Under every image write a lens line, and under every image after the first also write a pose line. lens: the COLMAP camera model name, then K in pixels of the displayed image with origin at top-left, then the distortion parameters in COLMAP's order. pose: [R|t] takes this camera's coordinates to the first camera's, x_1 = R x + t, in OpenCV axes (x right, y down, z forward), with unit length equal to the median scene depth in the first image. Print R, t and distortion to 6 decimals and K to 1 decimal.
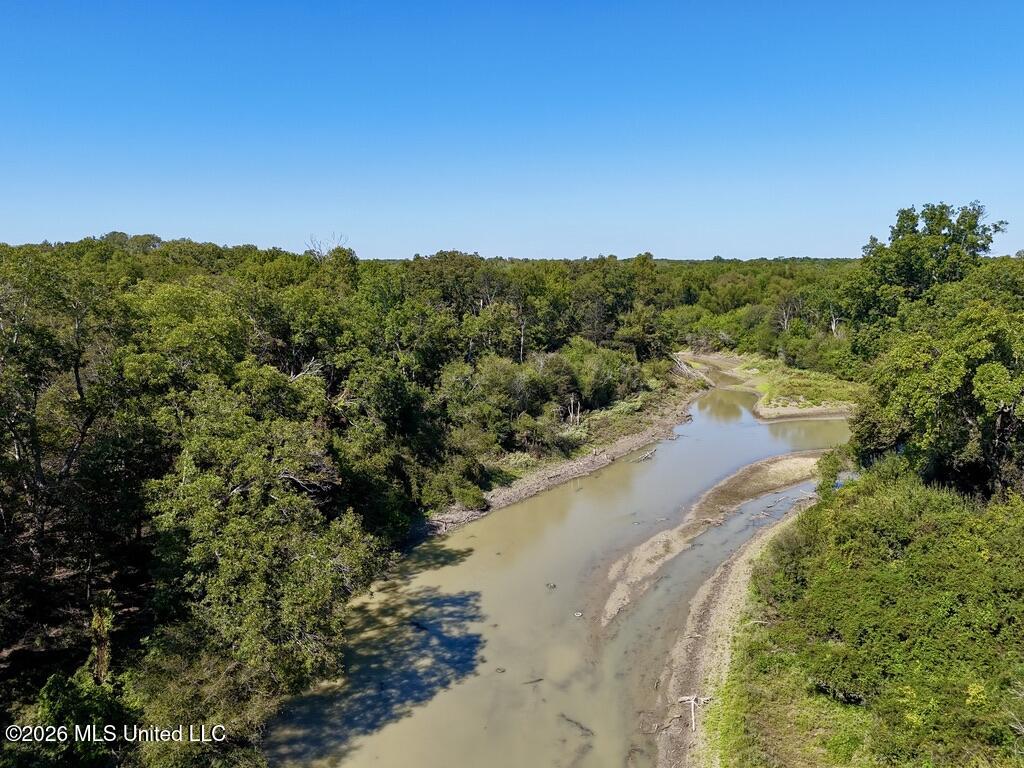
lens RADIAL K [[767.9, 0, 512.0], [0, 767.9, 384.0], [0, 0, 1]] dist [0.087002, -0.079571]
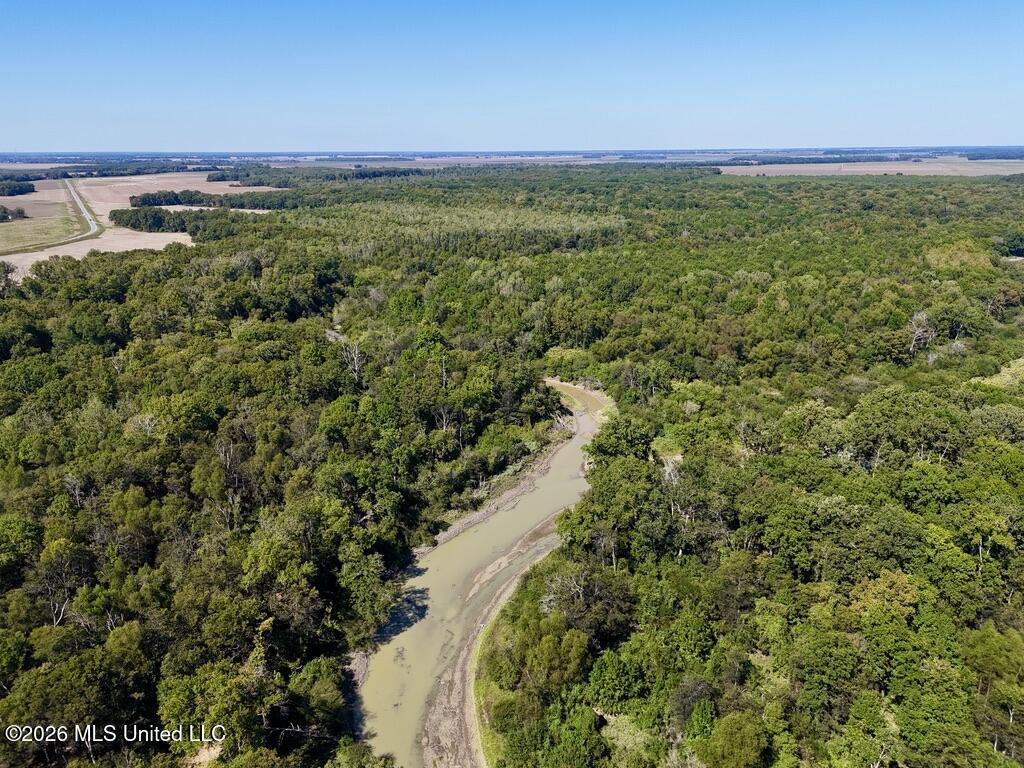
lens RADIAL K [[767.9, 0, 512.0], [0, 767.9, 384.0], [0, 0, 1]] dist [0.087002, -0.079571]
pose [[0.999931, -0.004544, 0.010811, 0.183267], [0.002963, 0.989853, 0.142066, -0.685891], [-0.011347, -0.142024, 0.989798, -1.359327]]
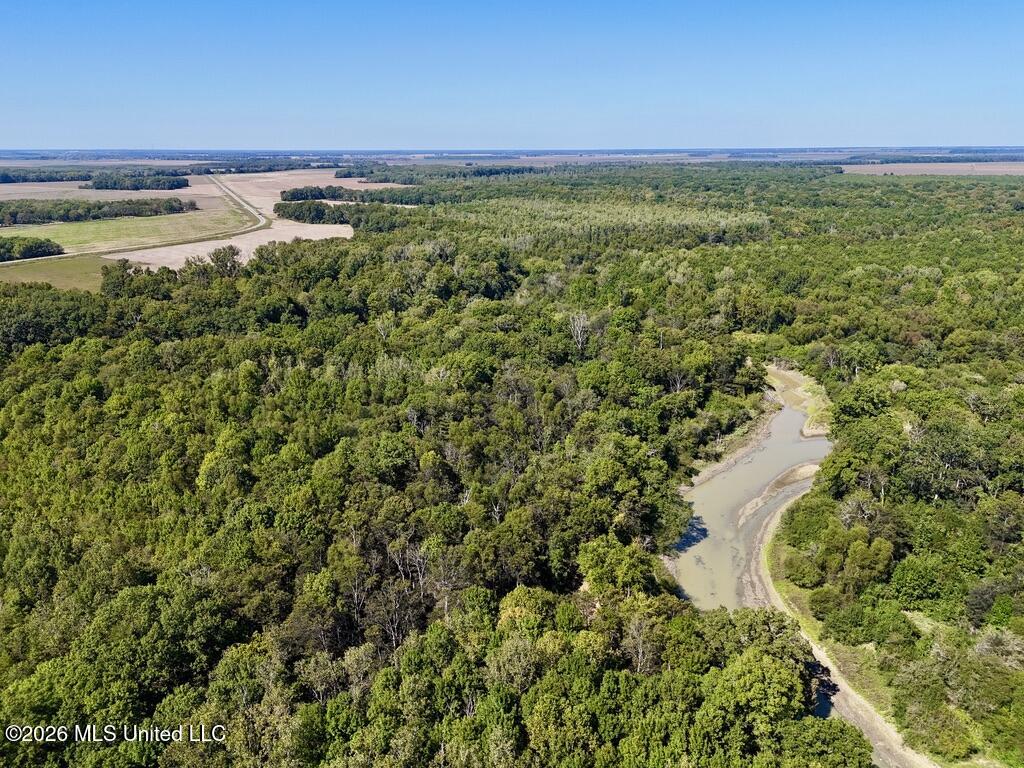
lens RADIAL K [[767.9, 0, 512.0], [0, 767.9, 384.0], [0, 0, 1]] dist [0.087002, -0.079571]
pose [[0.993961, 0.034863, -0.104045, -0.410085], [-0.019513, 0.989231, 0.145054, -0.609001], [0.107981, -0.142148, 0.983938, -1.838284]]
